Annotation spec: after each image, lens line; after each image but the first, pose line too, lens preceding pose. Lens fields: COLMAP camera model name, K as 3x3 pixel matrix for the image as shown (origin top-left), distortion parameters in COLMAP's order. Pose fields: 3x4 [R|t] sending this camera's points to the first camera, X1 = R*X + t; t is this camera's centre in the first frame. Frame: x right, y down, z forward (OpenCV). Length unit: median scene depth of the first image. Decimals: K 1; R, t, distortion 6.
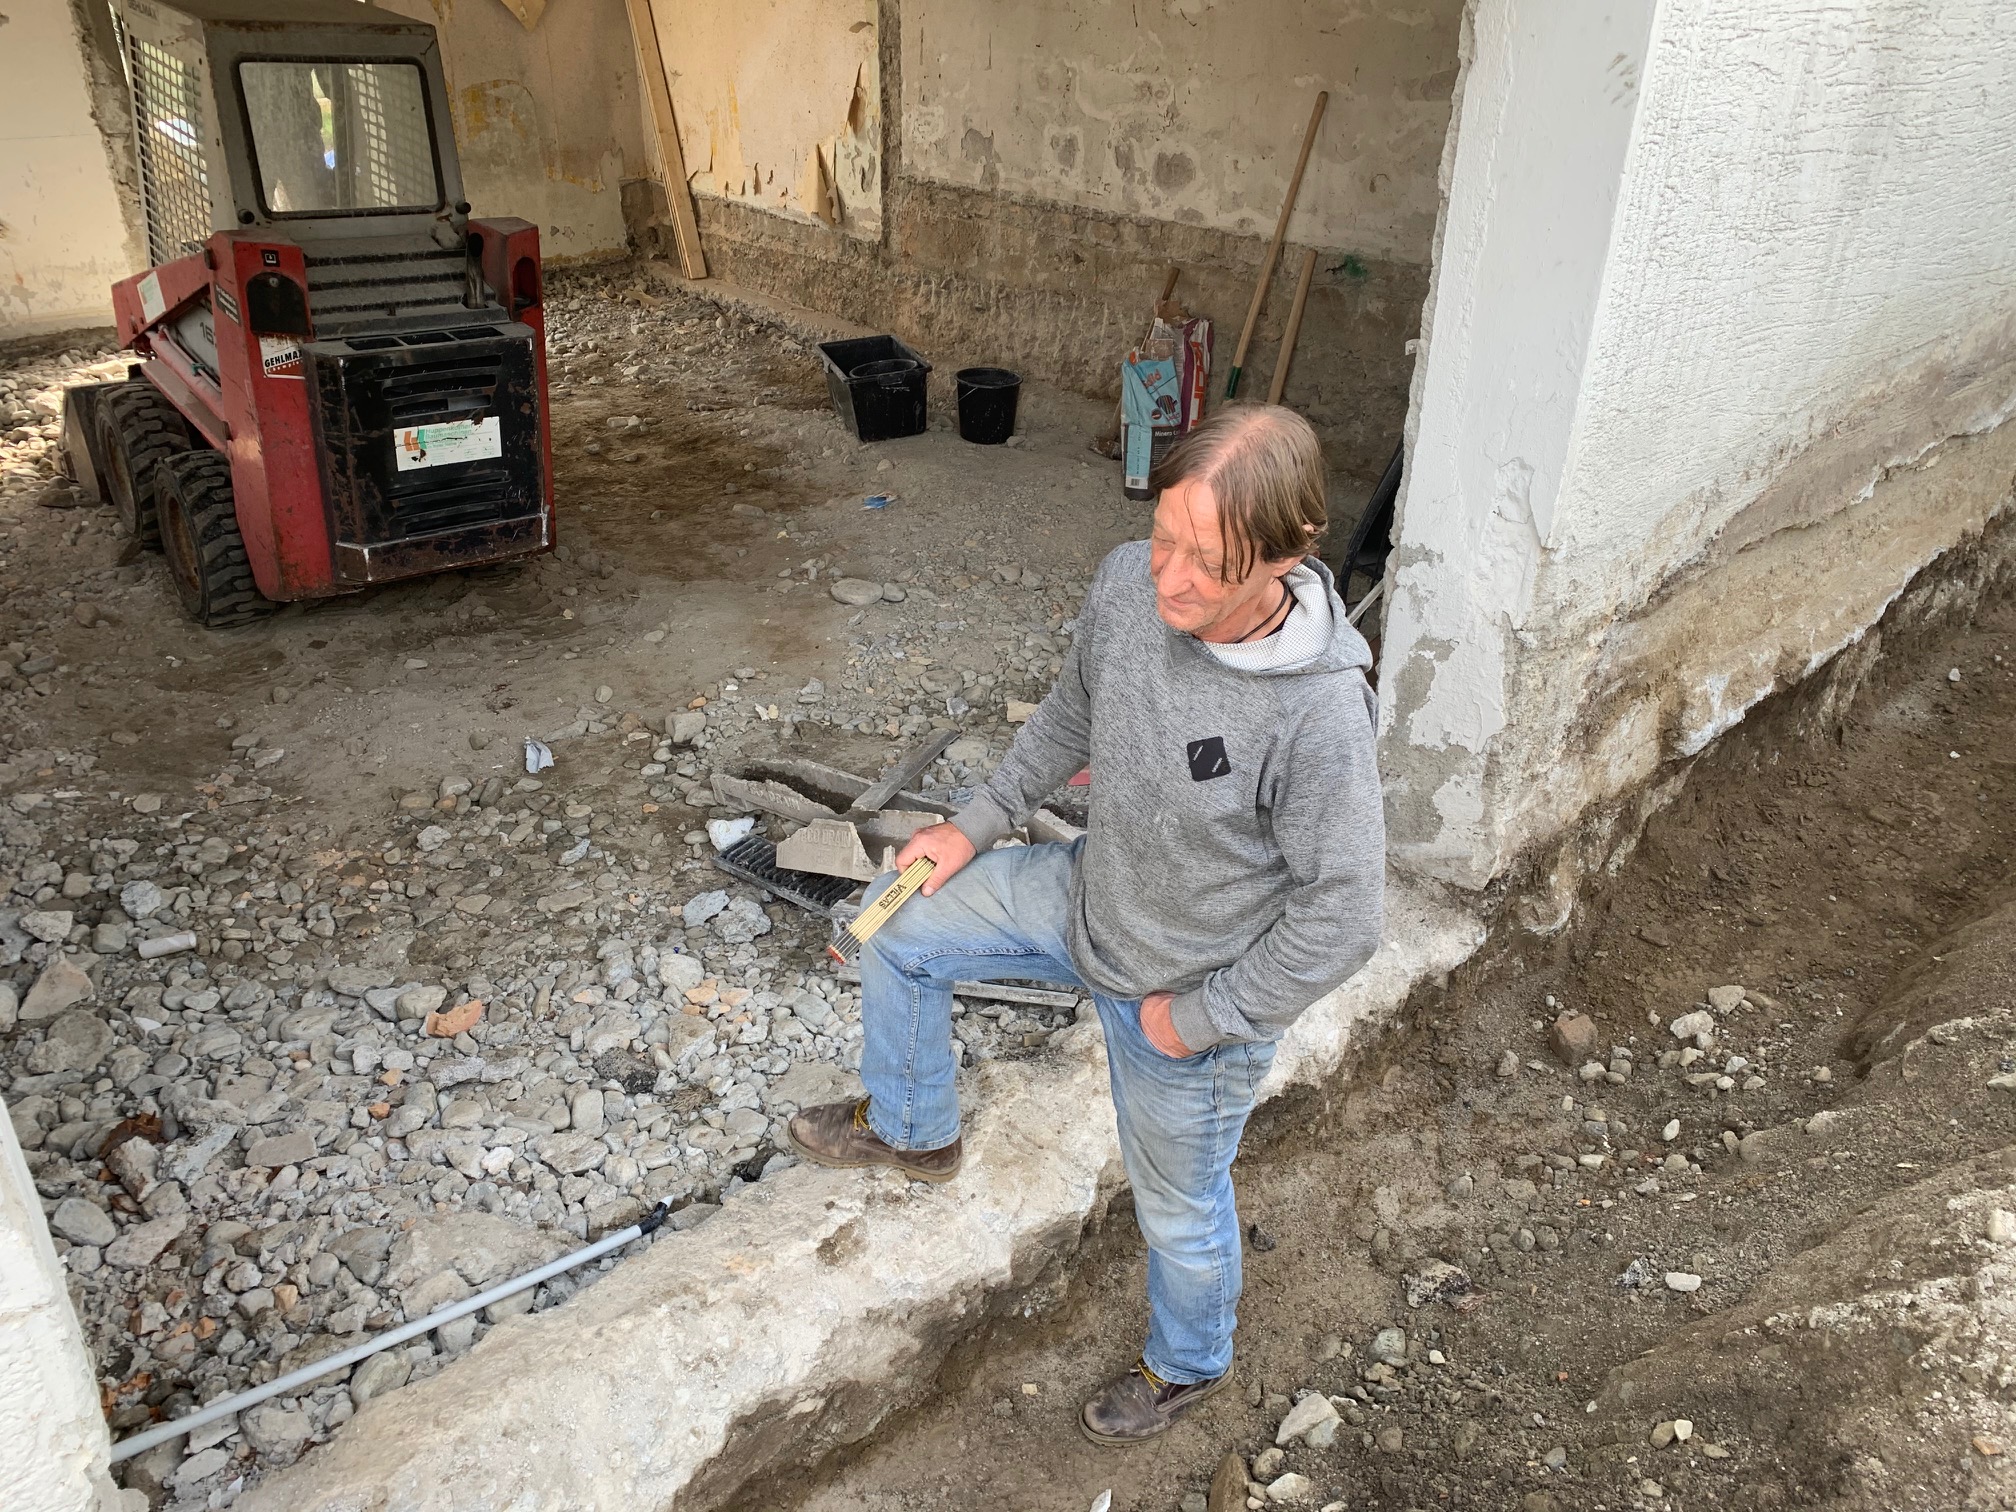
lens RADIAL K [[1516.9, 0, 1009.8], [0, 1516.9, 756.4], [0, 0, 1]] dist [0.032940, -0.029034]
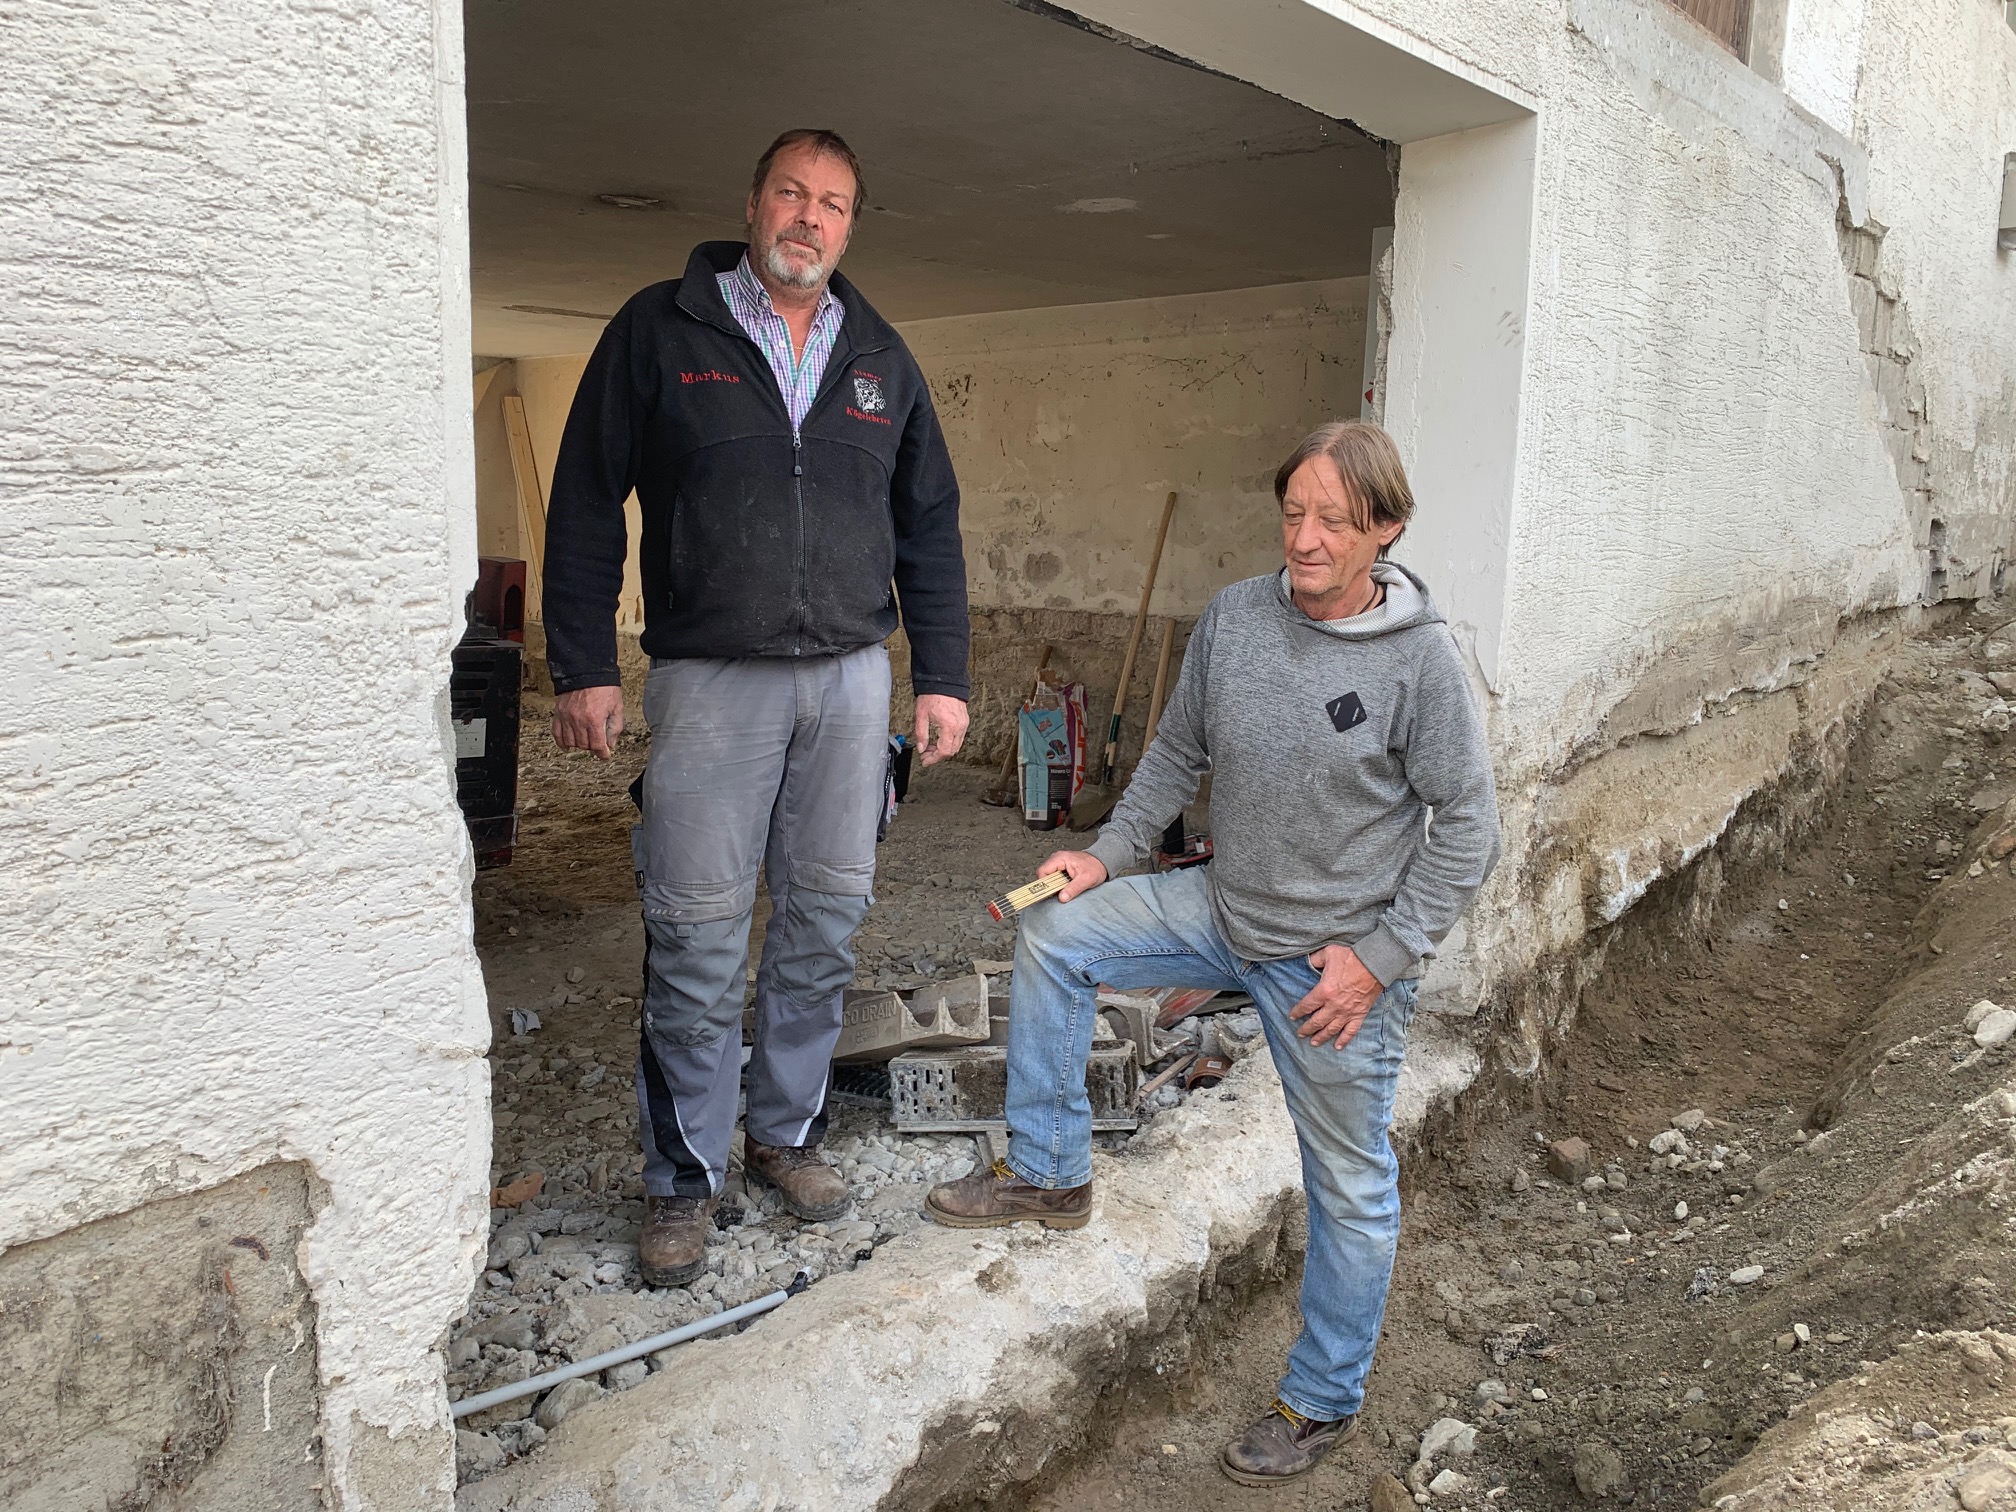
lens RADIAL K [[1516.9, 0, 1011.2], [0, 1516.9, 752.7], [0, 0, 1]] dist [0.032940, -0.029034]
pose [[0.988692, -0.020471, 0.148555, -0.196097], [0.067347, 0.945729, -0.317900, 0.249519], [-0.133986, 0.324310, 0.936414, -0.065935]]
